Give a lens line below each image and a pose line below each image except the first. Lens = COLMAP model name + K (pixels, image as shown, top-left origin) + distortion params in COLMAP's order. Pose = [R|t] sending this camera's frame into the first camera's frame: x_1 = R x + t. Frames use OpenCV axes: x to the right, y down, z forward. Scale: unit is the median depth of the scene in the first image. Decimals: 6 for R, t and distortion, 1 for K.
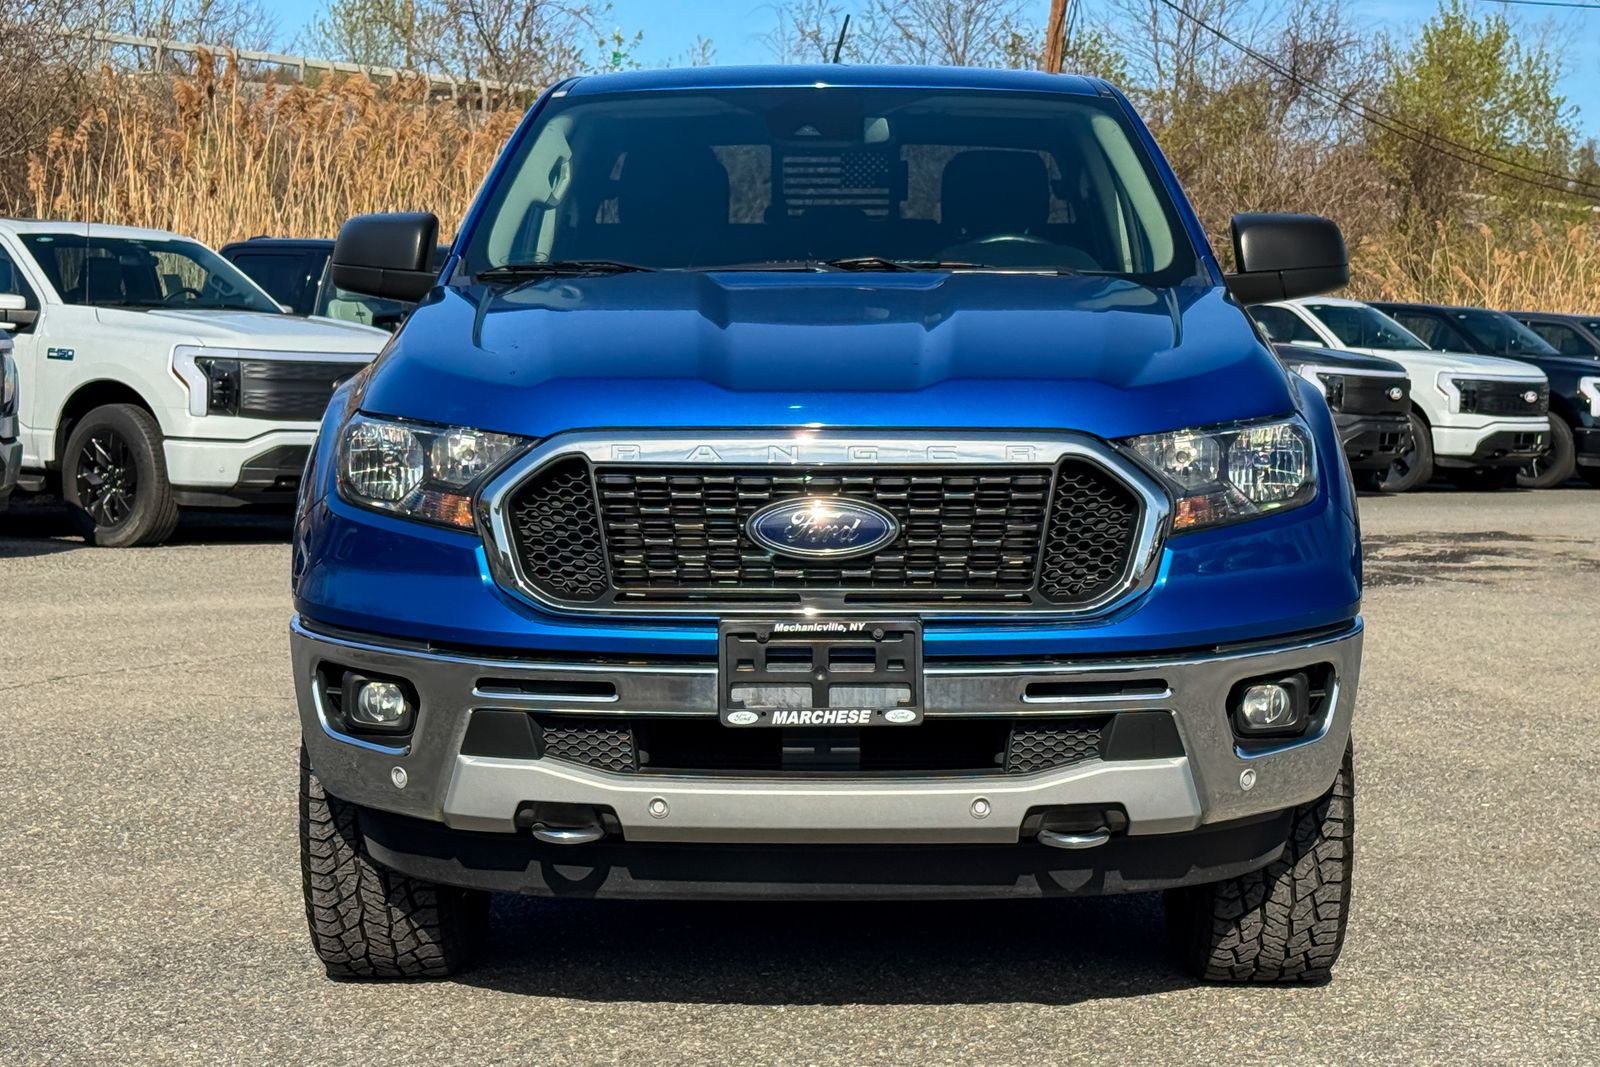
lens RADIAL K [[2840.8, 0, 800.0], [0, 2840.8, 533.5], [0, 0, 1]] dist [0.019935, -0.084893]
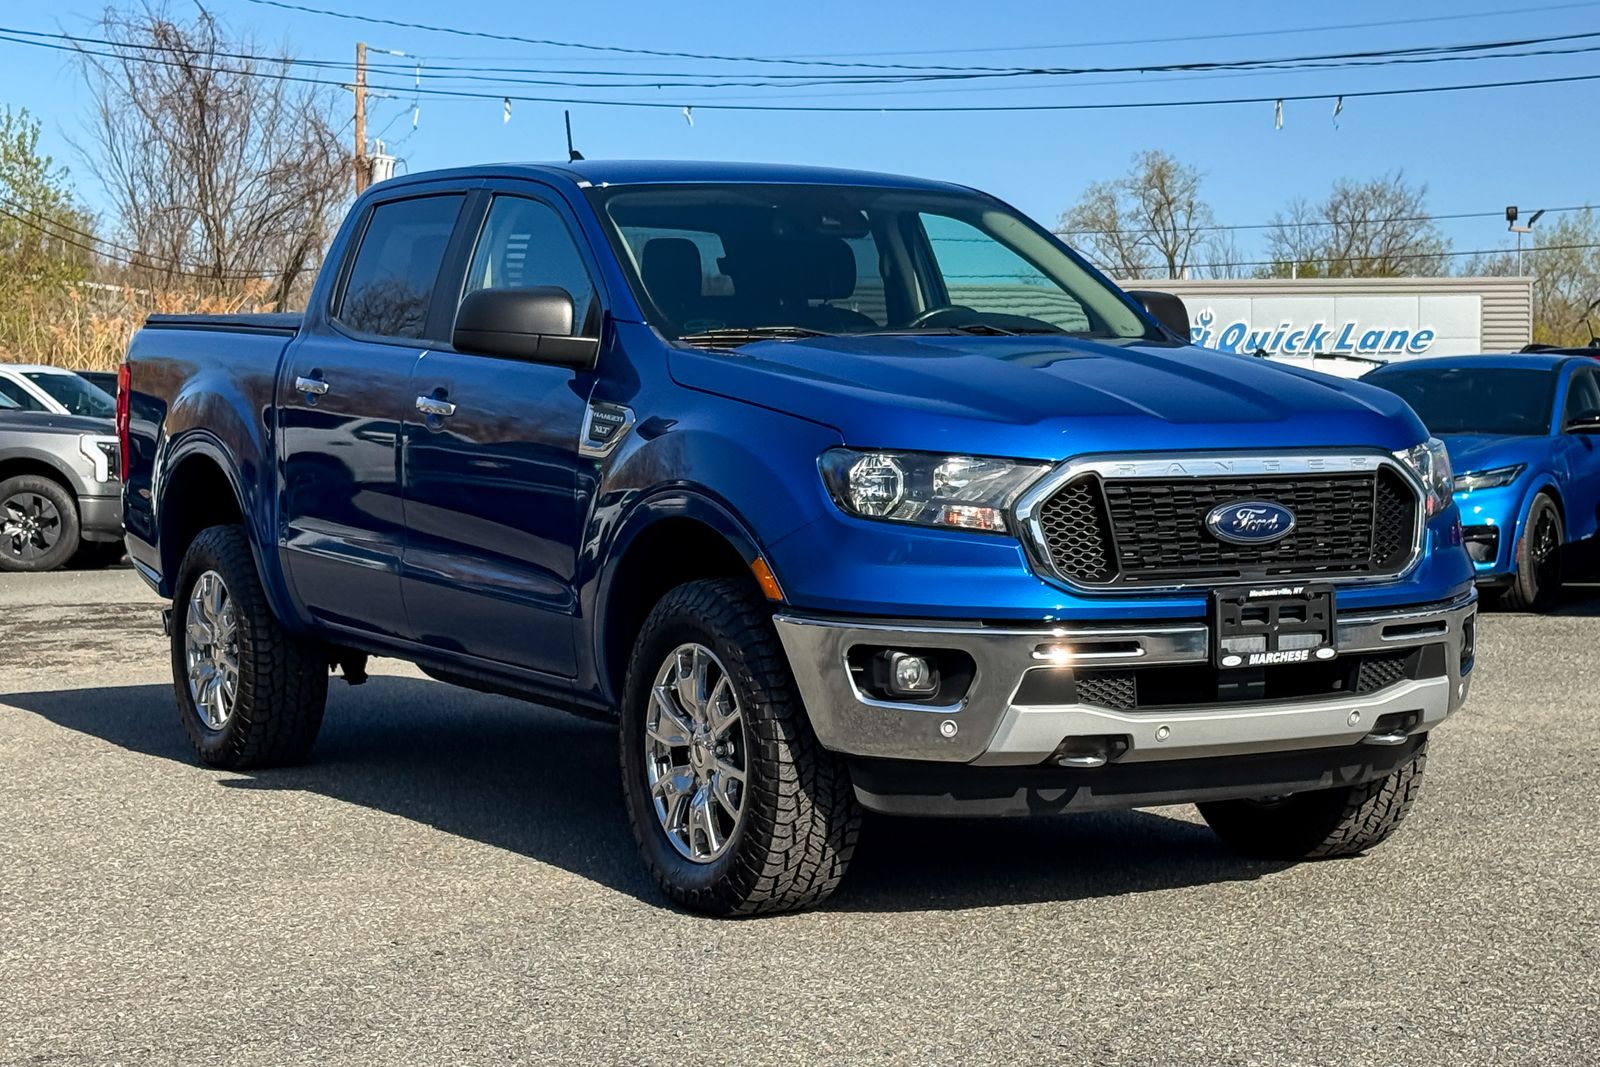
lens RADIAL K [[2980.8, 0, 800.0], [0, 2980.8, 533.5], [0, 0, 1]] dist [-0.011457, -0.053167]
pose [[0.875700, -0.033136, 0.481718, -0.870724], [0.045908, 0.998837, -0.014749, 0.014965], [-0.480669, 0.035030, 0.876202, -0.154438]]
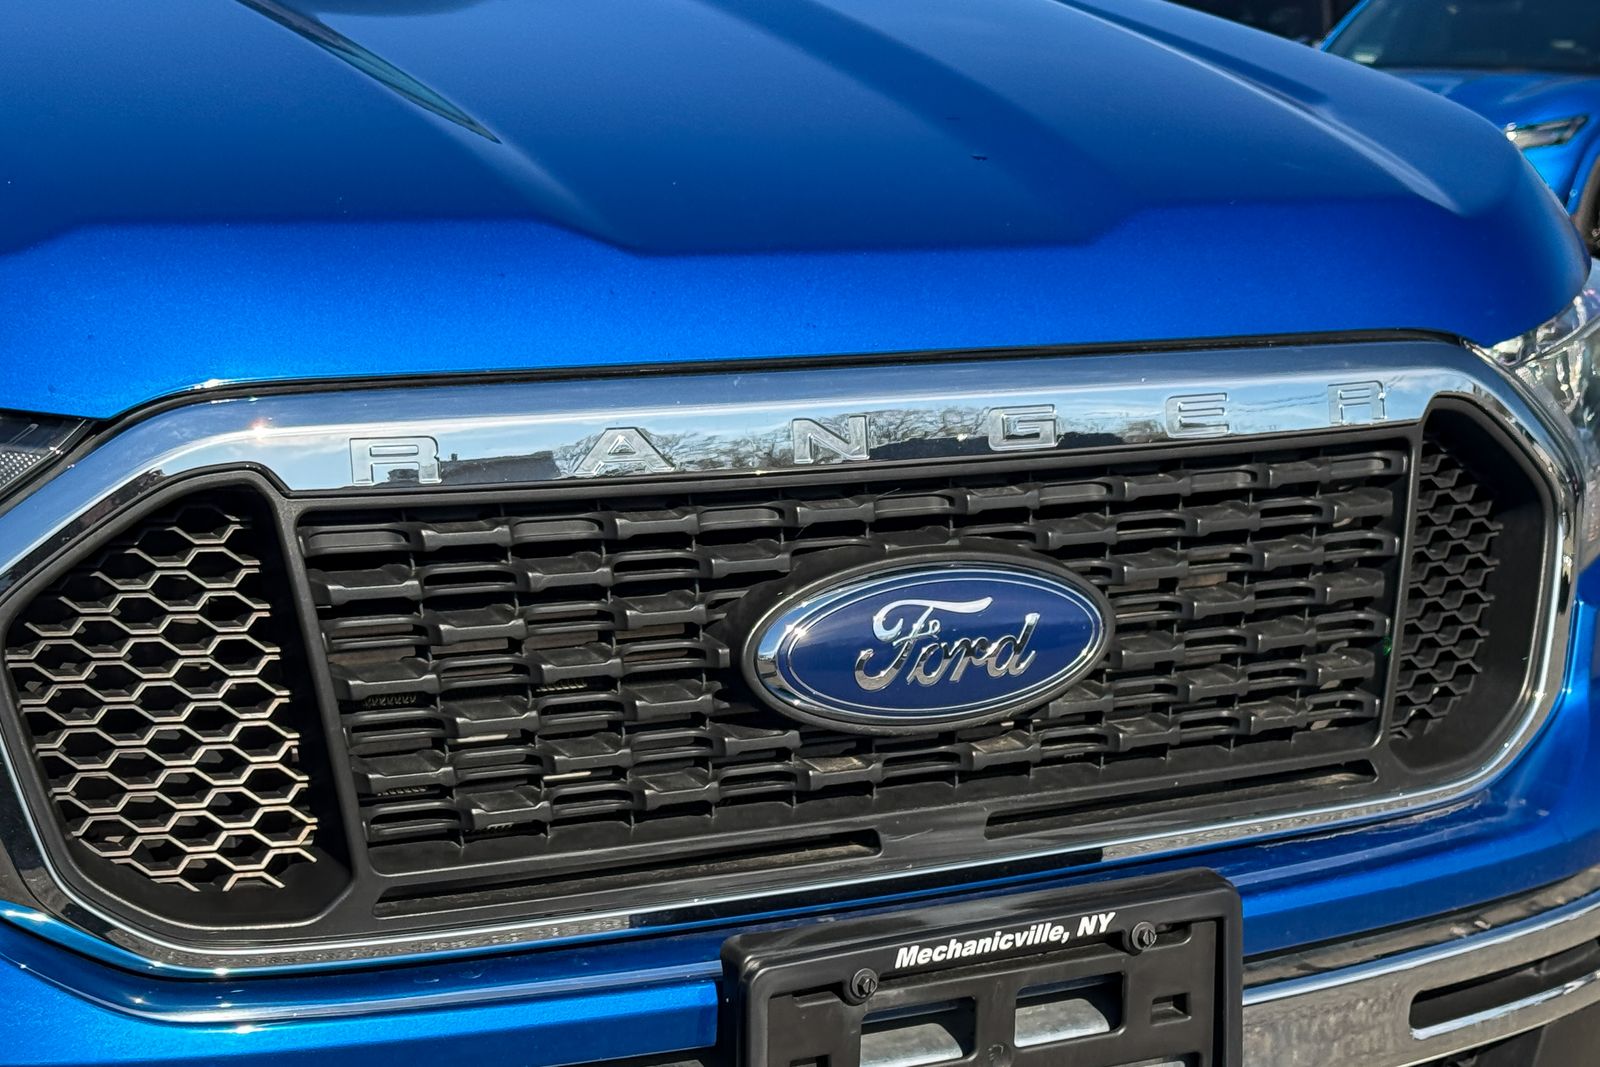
lens RADIAL K [[2999.8, 0, 880.5], [0, 2999.8, 535.5], [0, 0, 1]] dist [0.043716, 0.068482]
pose [[0.862848, -0.072009, 0.500308, -0.184572], [0.011954, 0.992431, 0.122224, -0.060881], [-0.505322, -0.099480, 0.857178, 0.677424]]
